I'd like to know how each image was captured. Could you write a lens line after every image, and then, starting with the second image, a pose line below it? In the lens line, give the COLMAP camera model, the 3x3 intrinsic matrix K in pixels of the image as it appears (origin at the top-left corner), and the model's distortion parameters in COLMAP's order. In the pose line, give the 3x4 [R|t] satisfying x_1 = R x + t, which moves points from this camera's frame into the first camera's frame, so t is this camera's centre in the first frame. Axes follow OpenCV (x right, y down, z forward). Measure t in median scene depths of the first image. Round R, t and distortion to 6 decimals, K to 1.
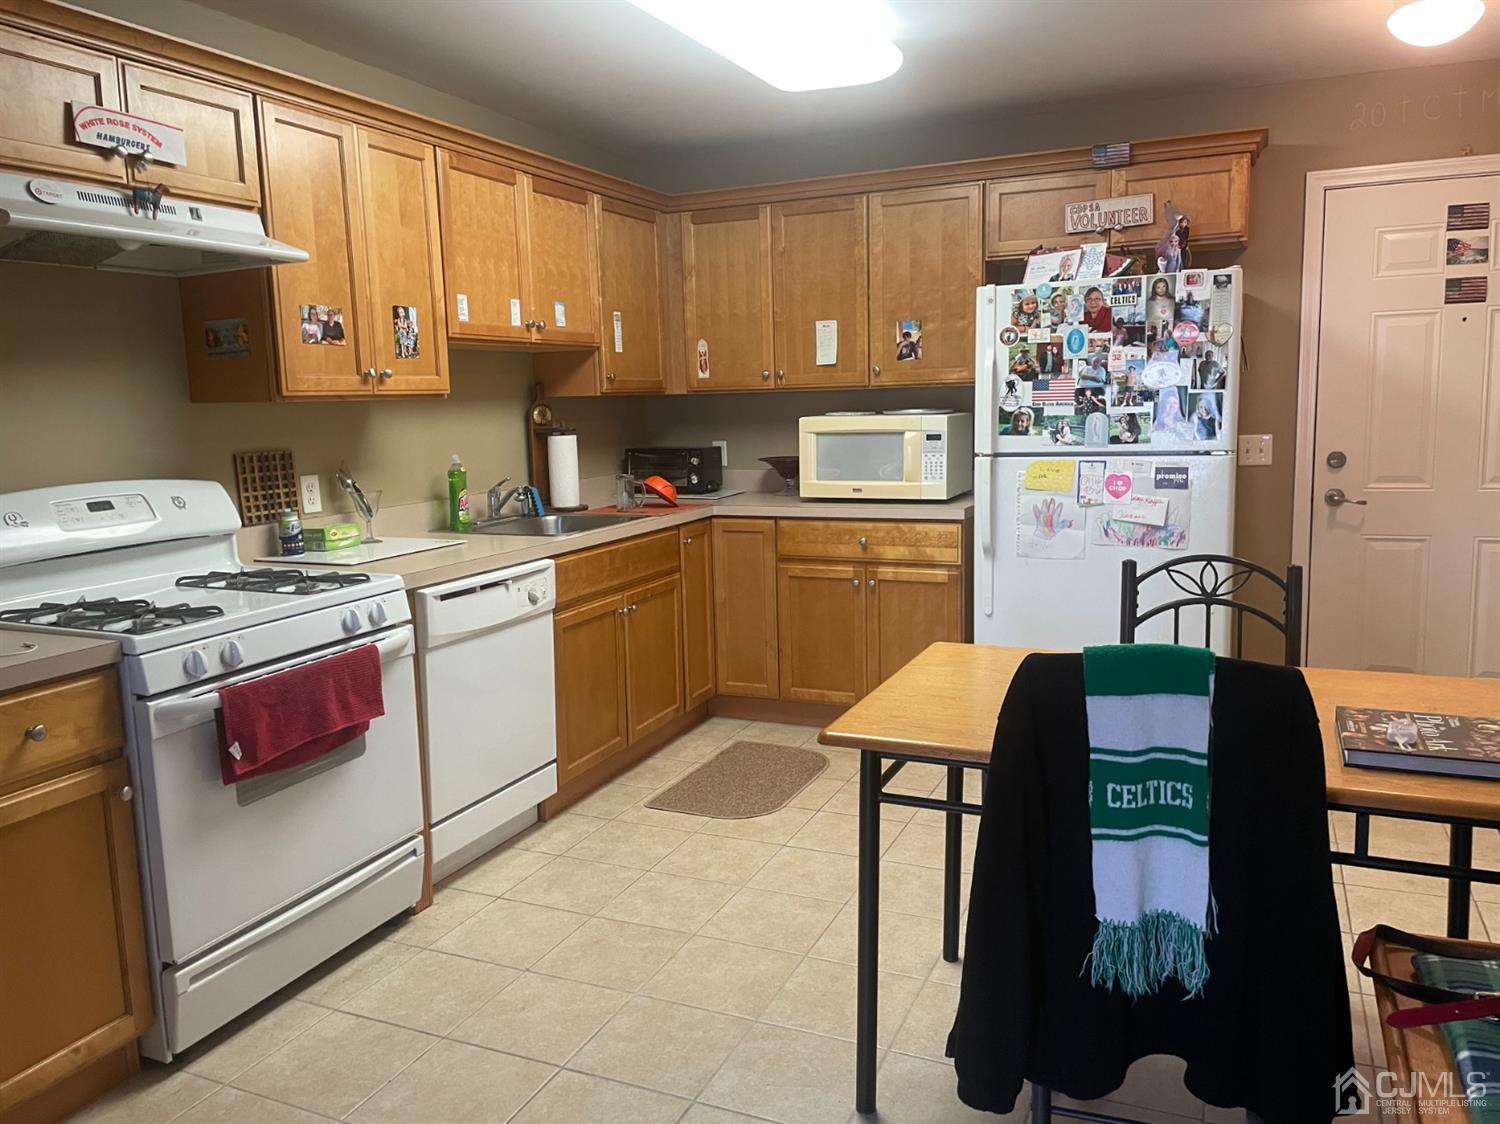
lens RADIAL K [[1111.9, 0, 760.2], [0, 1111.9, 558.5], [0, 0, 1]] dist [0.062218, -0.105076]
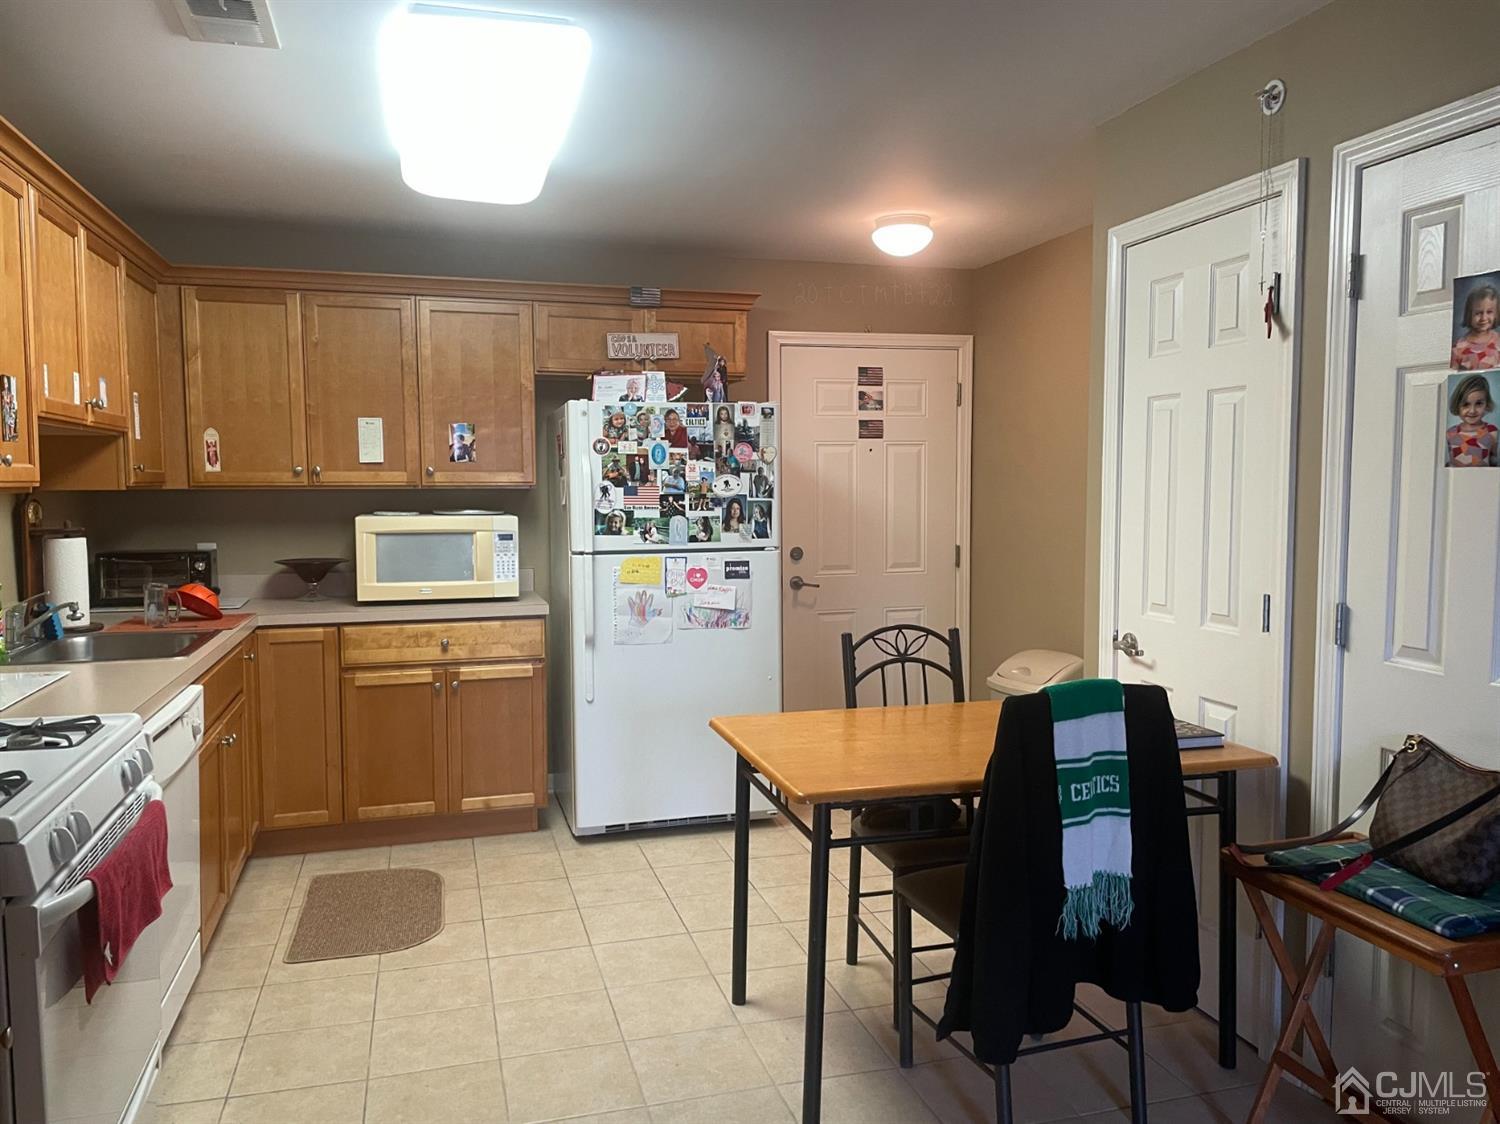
lens RADIAL K [[1111.9, 0, 760.2], [0, 1111.9, 558.5], [0, 0, 1]] dist [0.062218, -0.105076]
pose [[0.755467, -0.018798, 0.654917, -0.385560], [0.076903, 0.995223, -0.060144, -0.009622], [-0.650658, 0.095802, 0.753304, 0.074888]]
